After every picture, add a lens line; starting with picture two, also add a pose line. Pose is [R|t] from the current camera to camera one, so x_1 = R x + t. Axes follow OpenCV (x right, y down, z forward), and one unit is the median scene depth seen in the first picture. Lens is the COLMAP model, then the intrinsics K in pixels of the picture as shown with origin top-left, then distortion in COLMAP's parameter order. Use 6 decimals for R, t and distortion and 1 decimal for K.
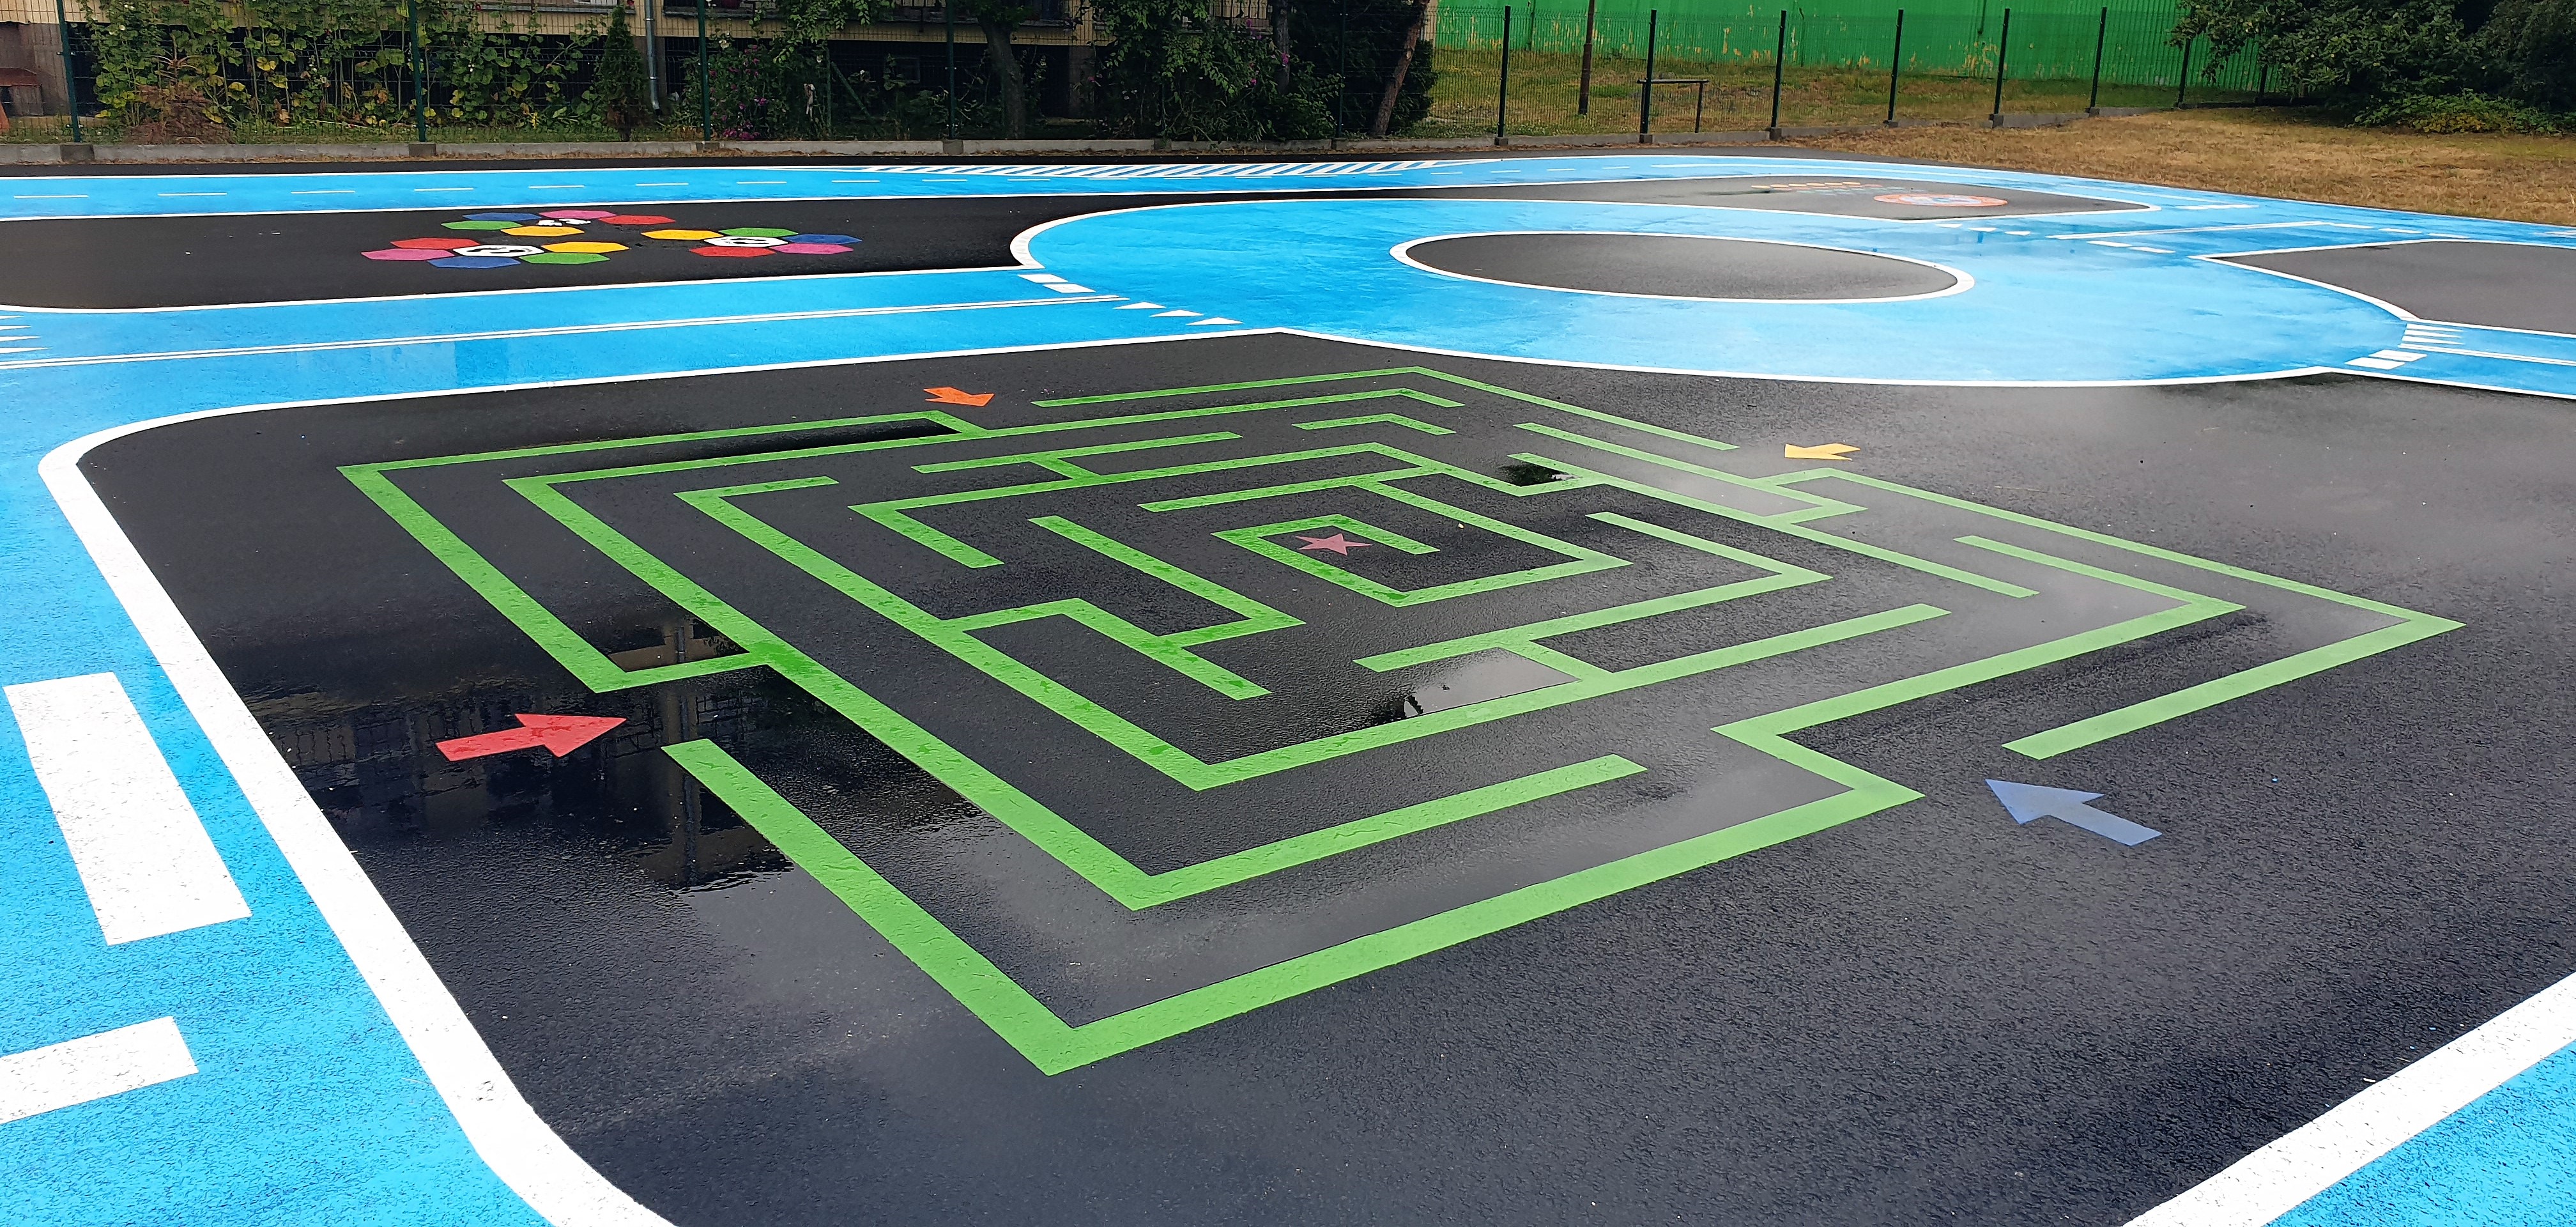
lens RADIAL K [[1974.9, 0, 1280.5], [0, 1974.9, 600.1], [0, 0, 1]] dist [0.040199, -0.026644]
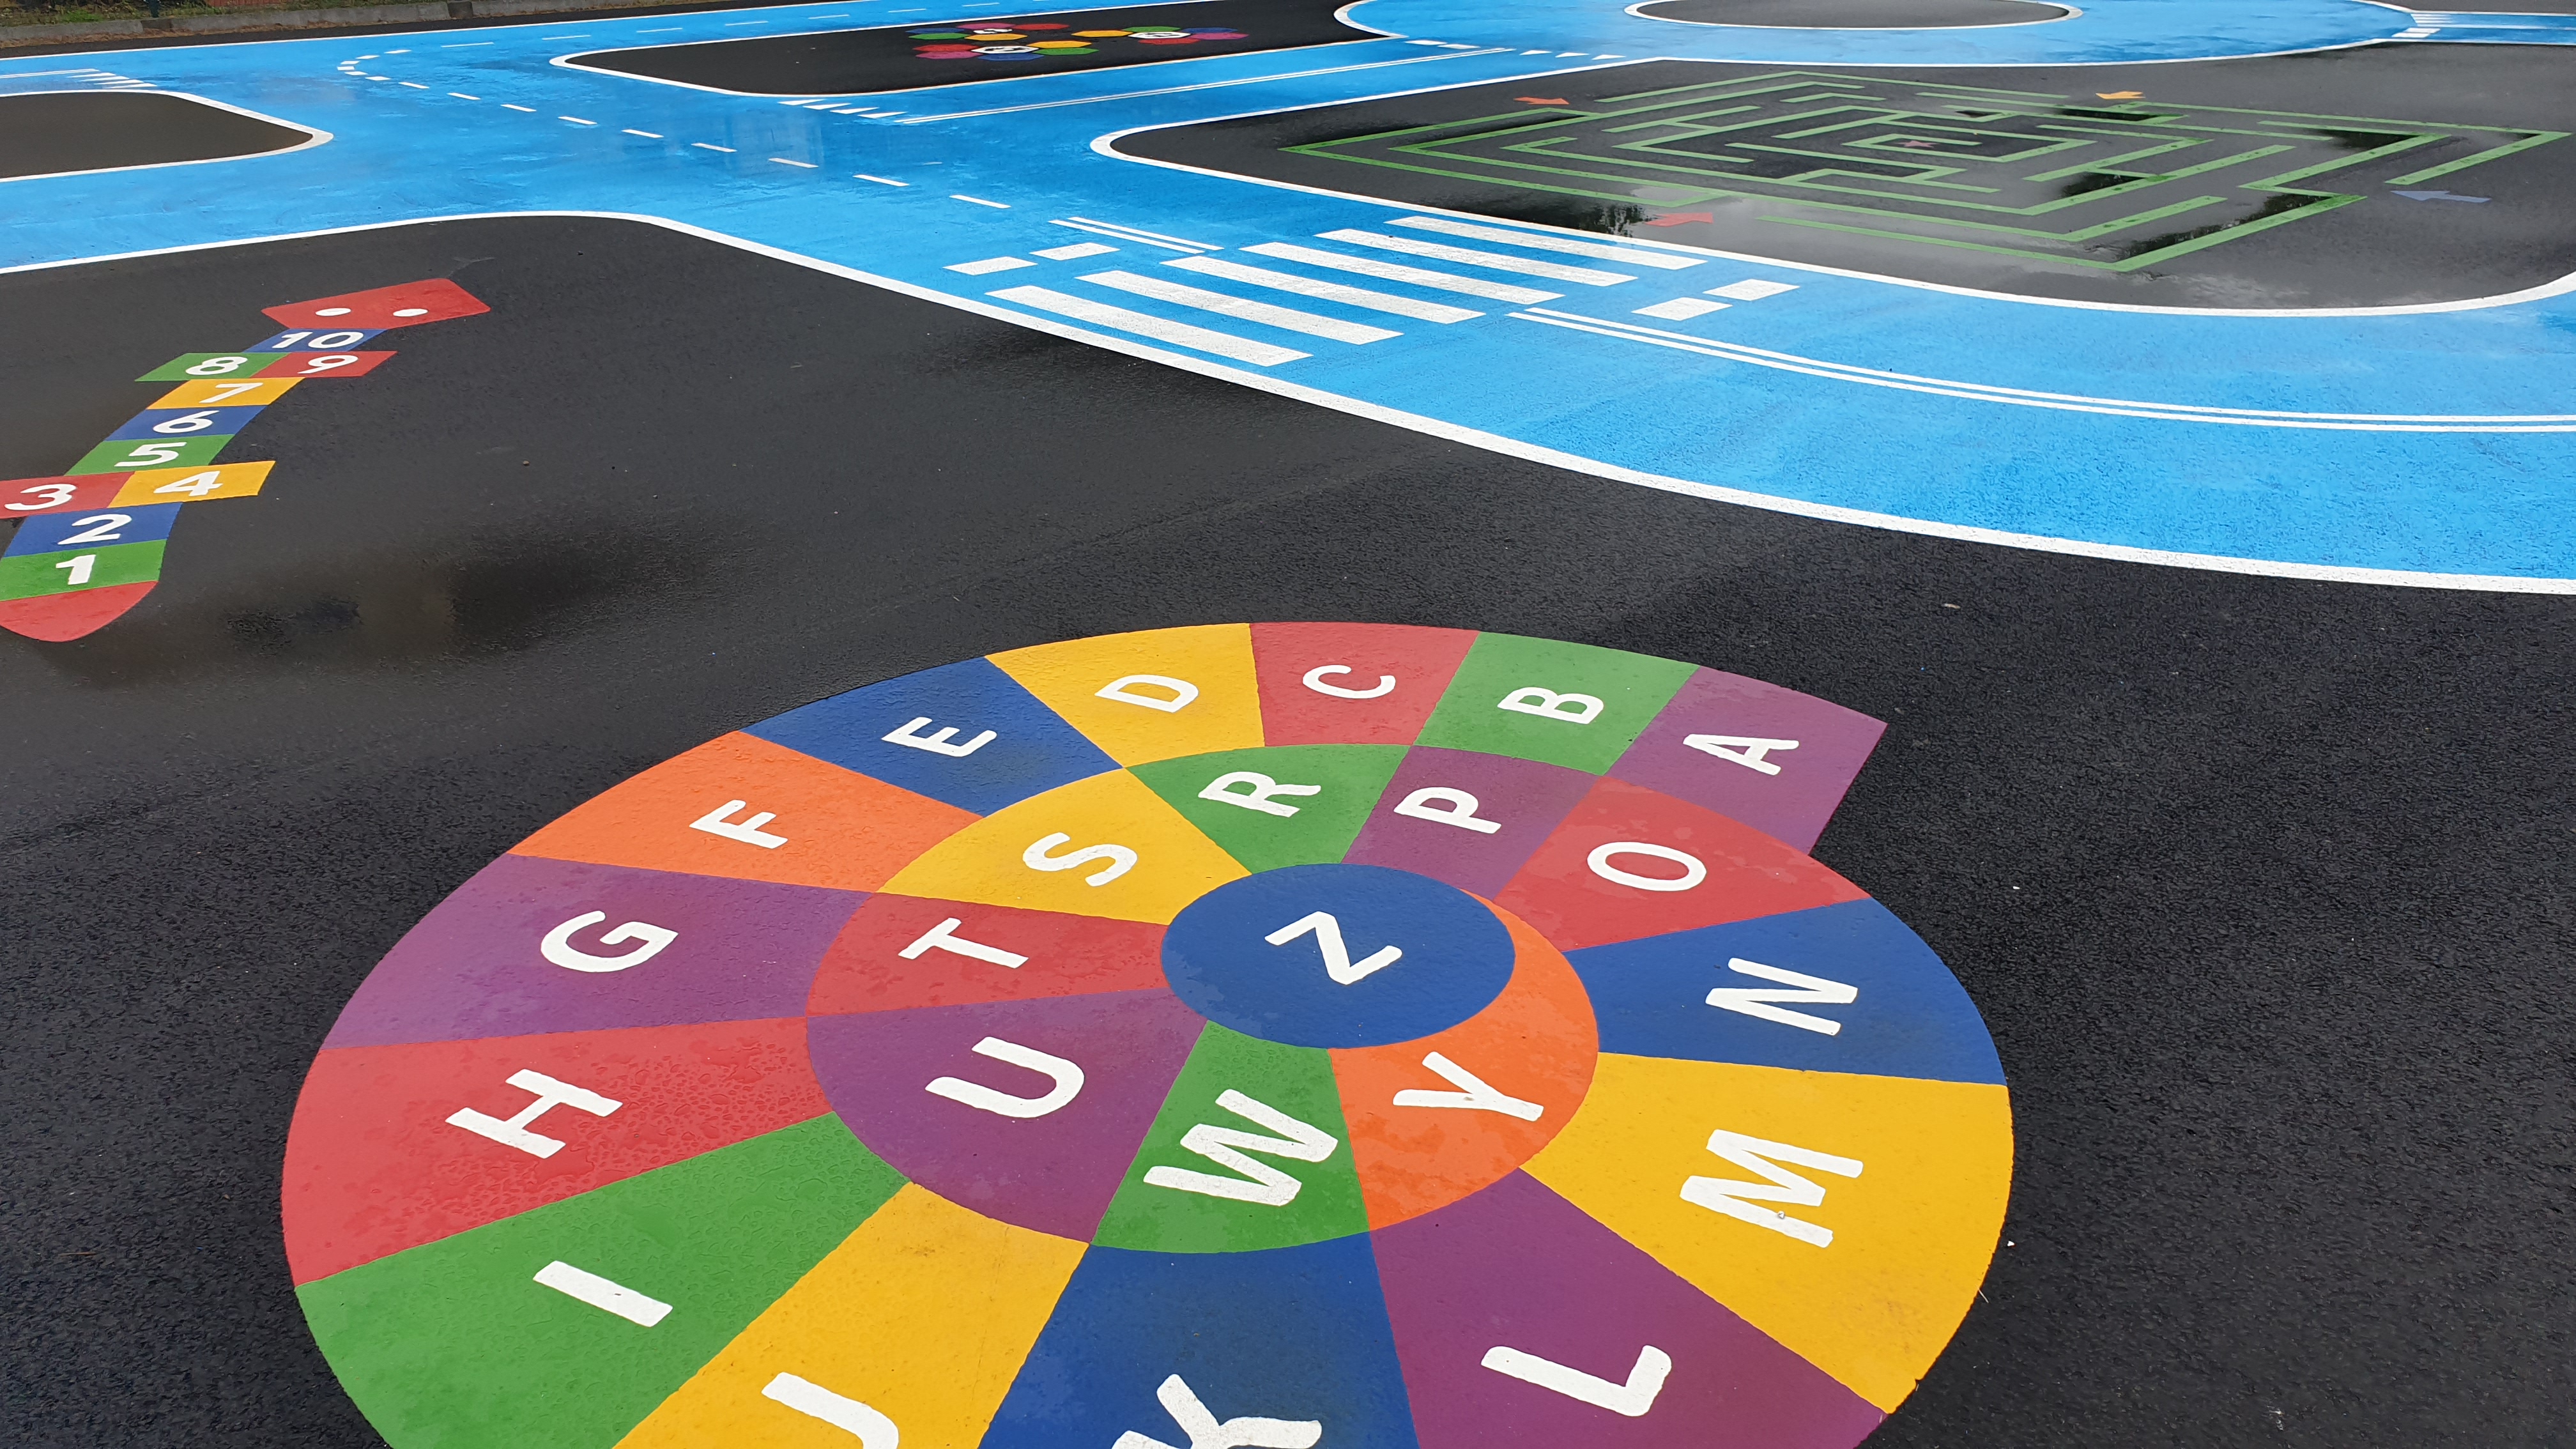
lens RADIAL K [[1964.6, 0, 1285.1], [0, 1964.6, 730.6], [0, 0, 1]] dist [0.050612, -0.046600]
pose [[0.993460, -0.087858, 0.072932, -0.440437], [0.077013, 0.987136, 0.140115, 0.122759], [-0.084304, -0.133581, 0.987446, -0.440206]]
